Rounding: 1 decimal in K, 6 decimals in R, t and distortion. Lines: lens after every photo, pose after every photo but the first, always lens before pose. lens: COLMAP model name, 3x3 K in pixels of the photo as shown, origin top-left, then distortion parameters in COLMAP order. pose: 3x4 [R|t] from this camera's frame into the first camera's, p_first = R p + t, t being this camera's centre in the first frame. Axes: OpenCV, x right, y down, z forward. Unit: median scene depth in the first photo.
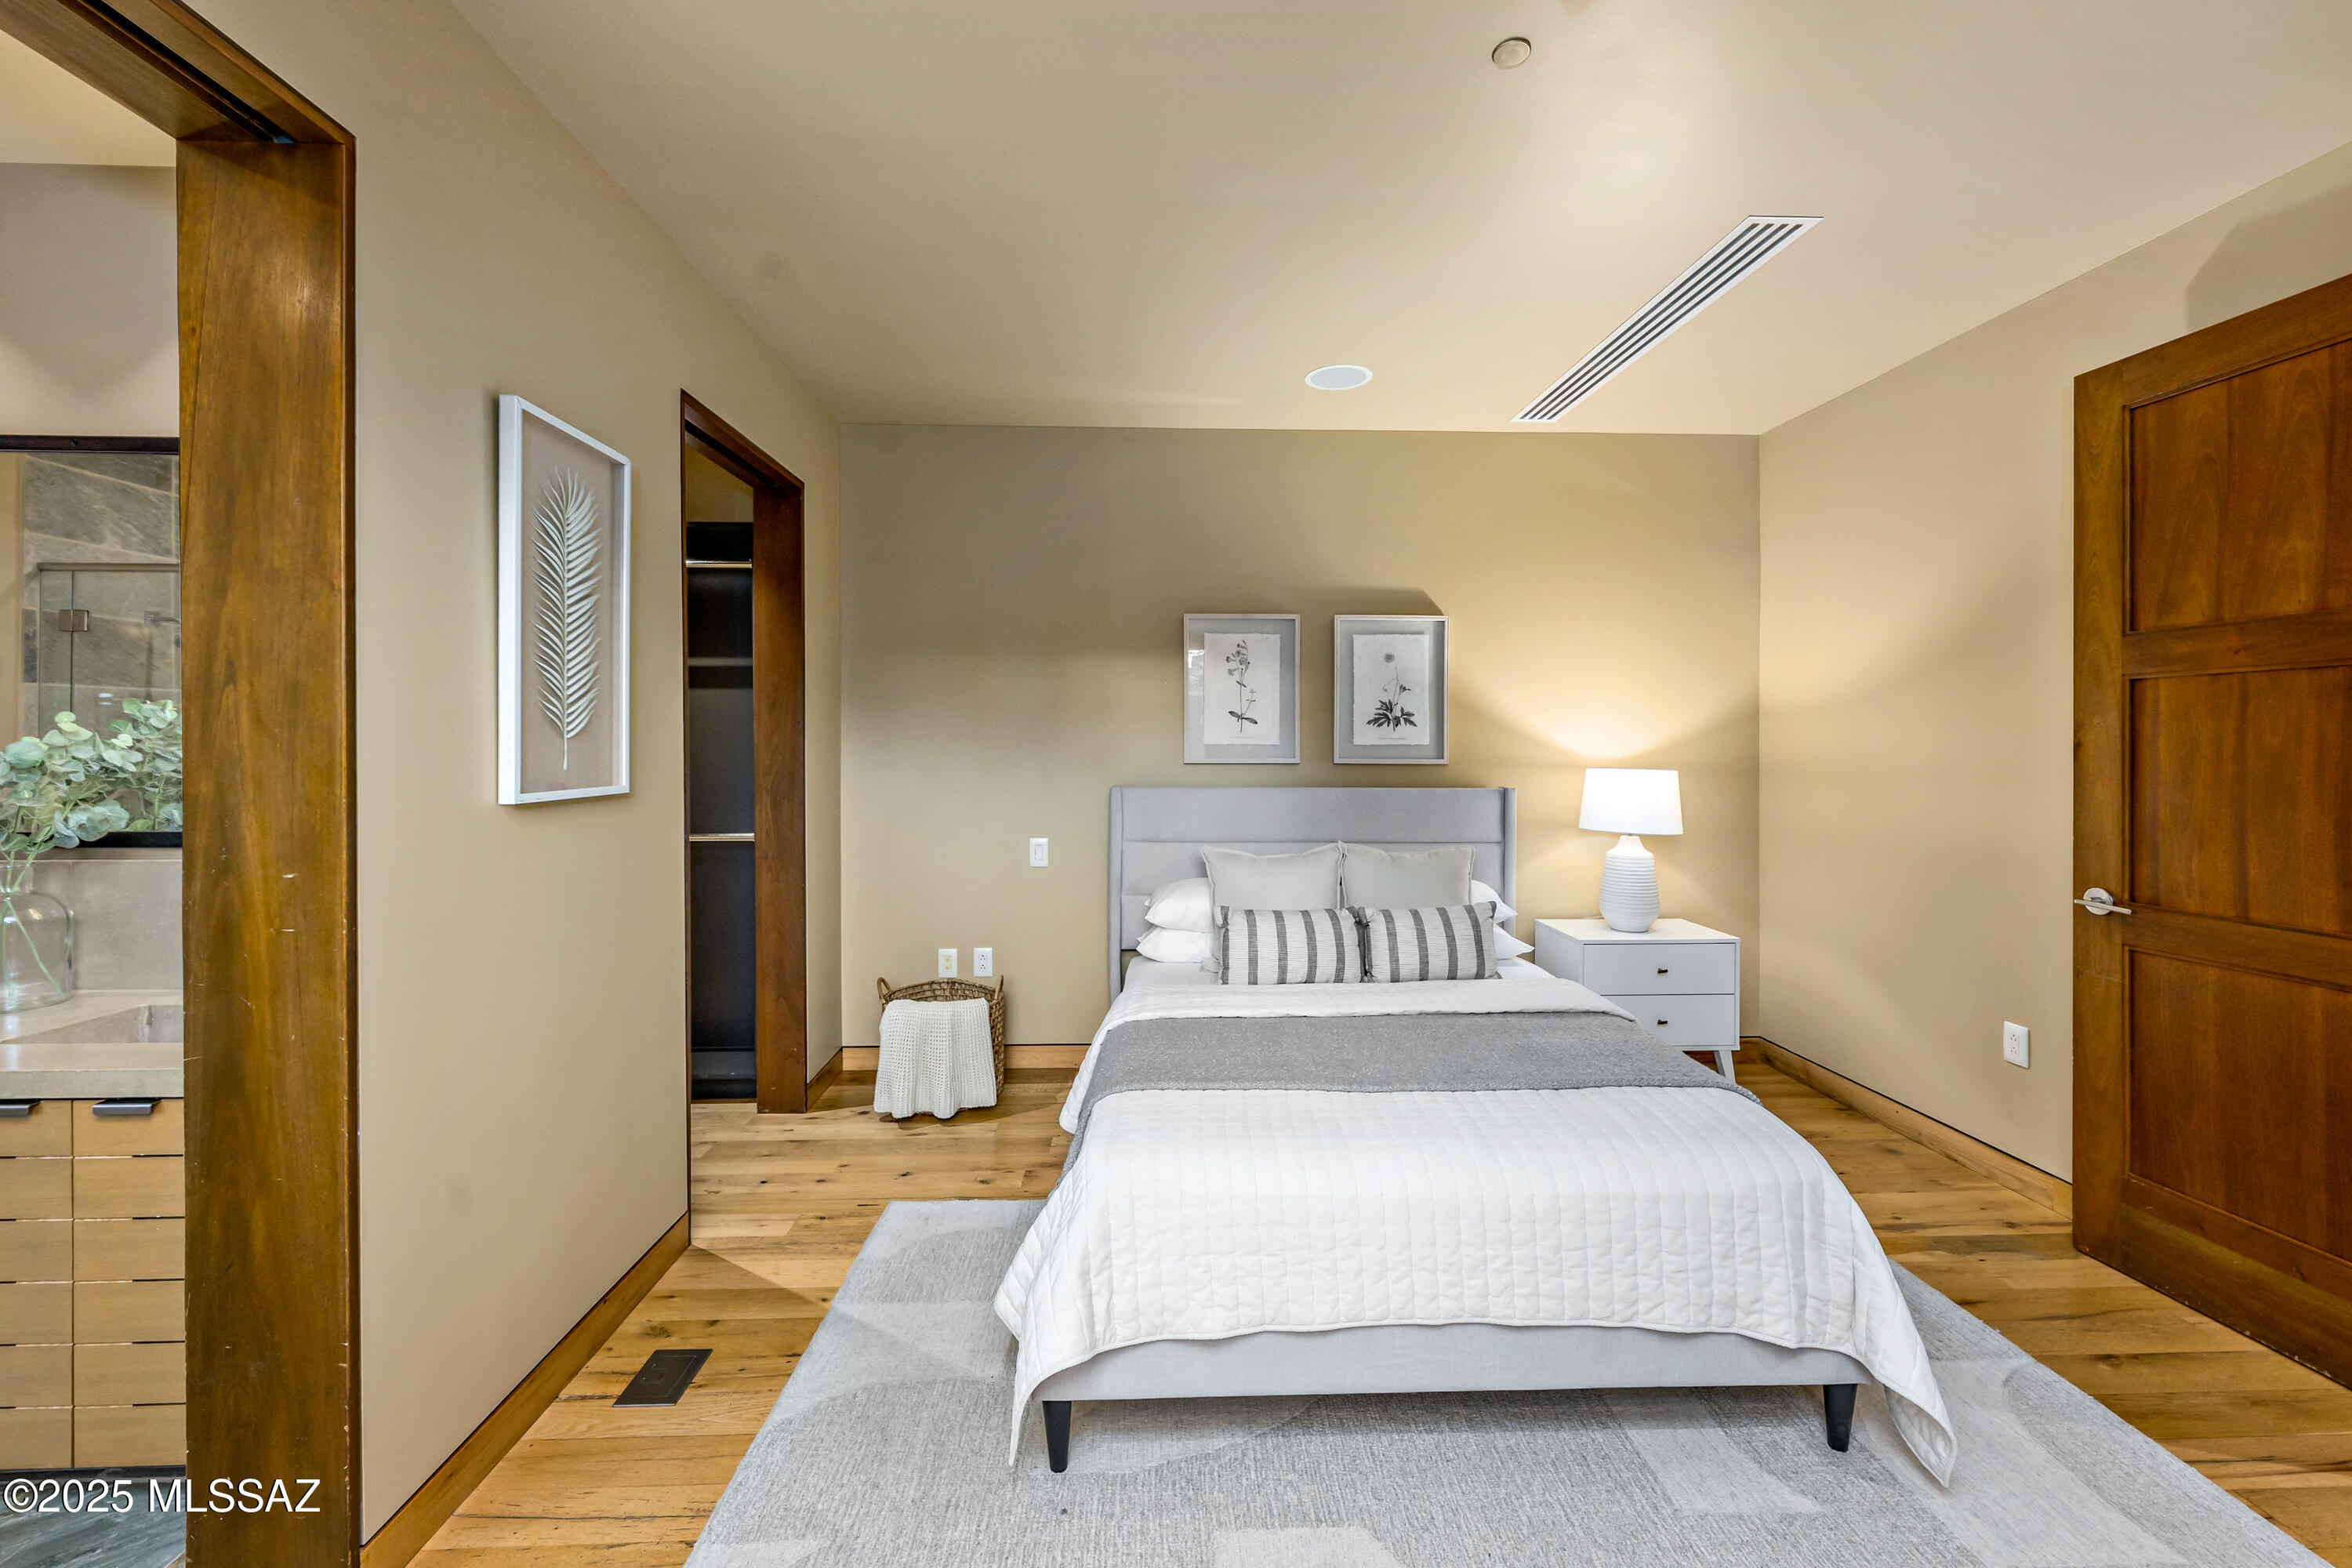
lens RADIAL K [[955.9, 0, 1169.6], [0, 955.9, 763.6], [0, 0, 1]] dist [0.001456, -0.000135]
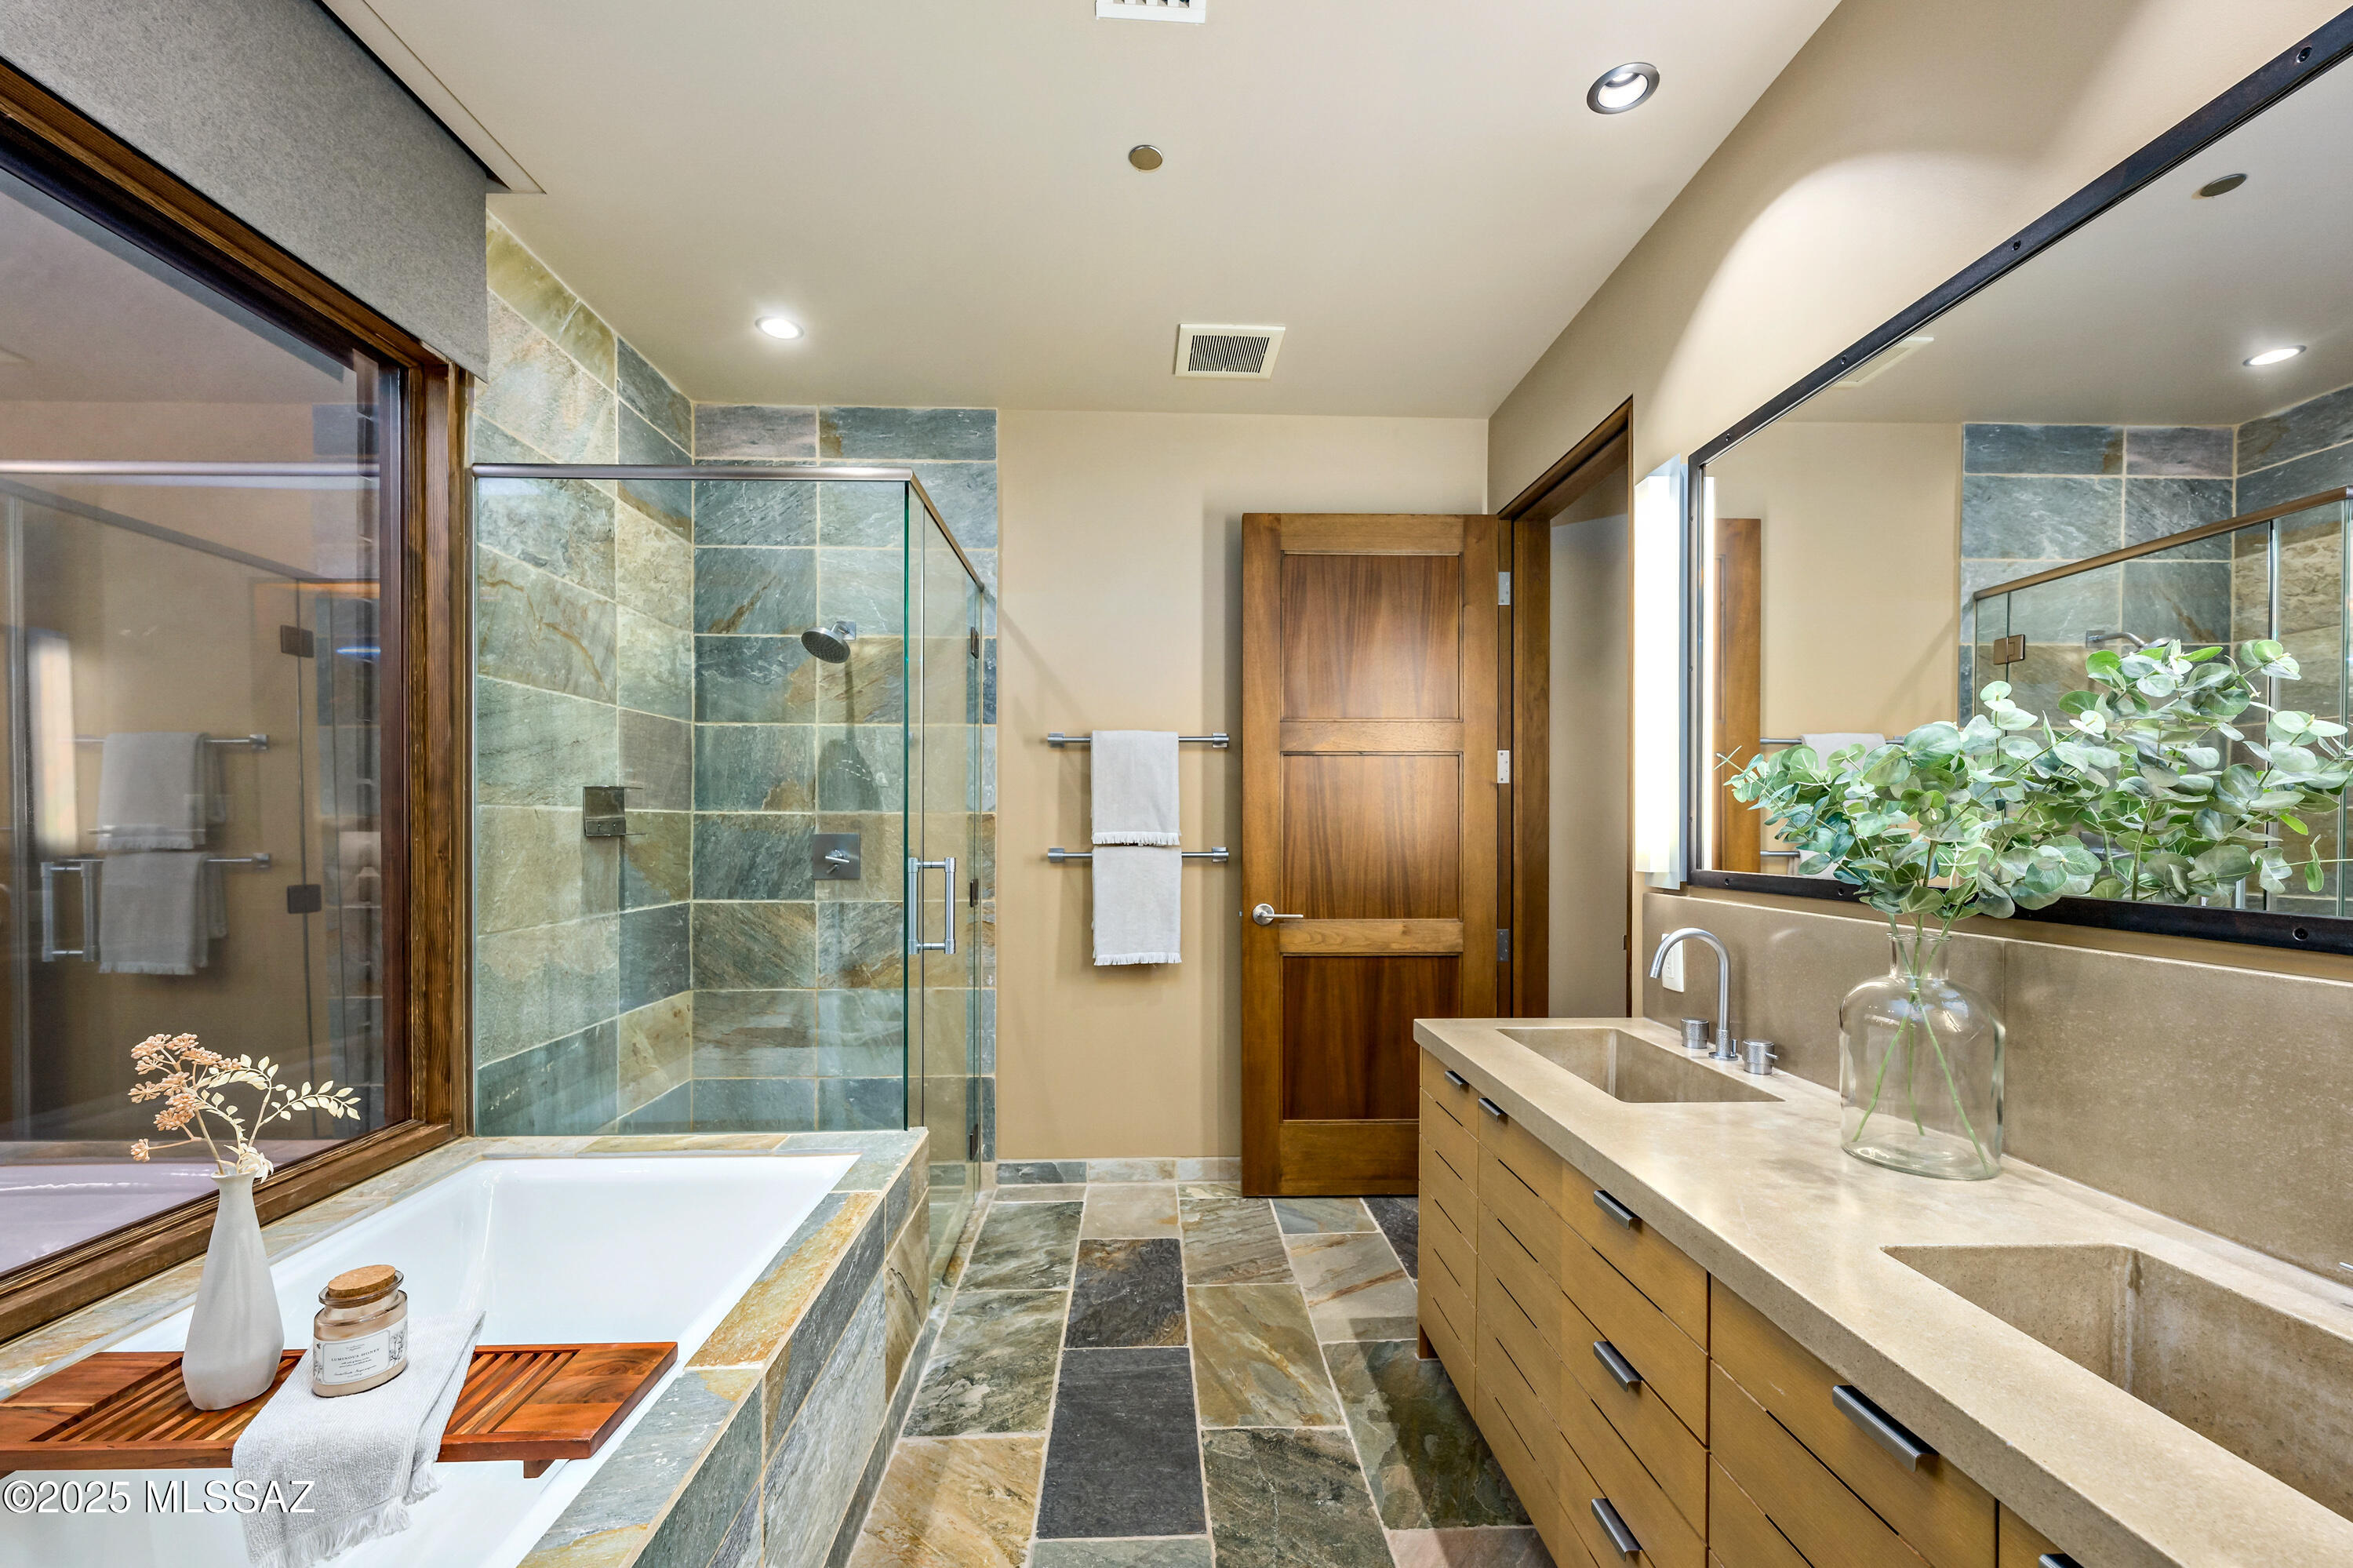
lens RADIAL K [[956.3, 0, 1170.2], [0, 956.3, 822.7], [0, 0, 1]] dist [0.001456, -0.000135]
pose [[0.001170, -0.007079, -0.999974, -0.299038], [-0.021194, 0.999750, -0.007102, 0.023662], [0.999775, 0.021201, 0.001020, 0.260487]]
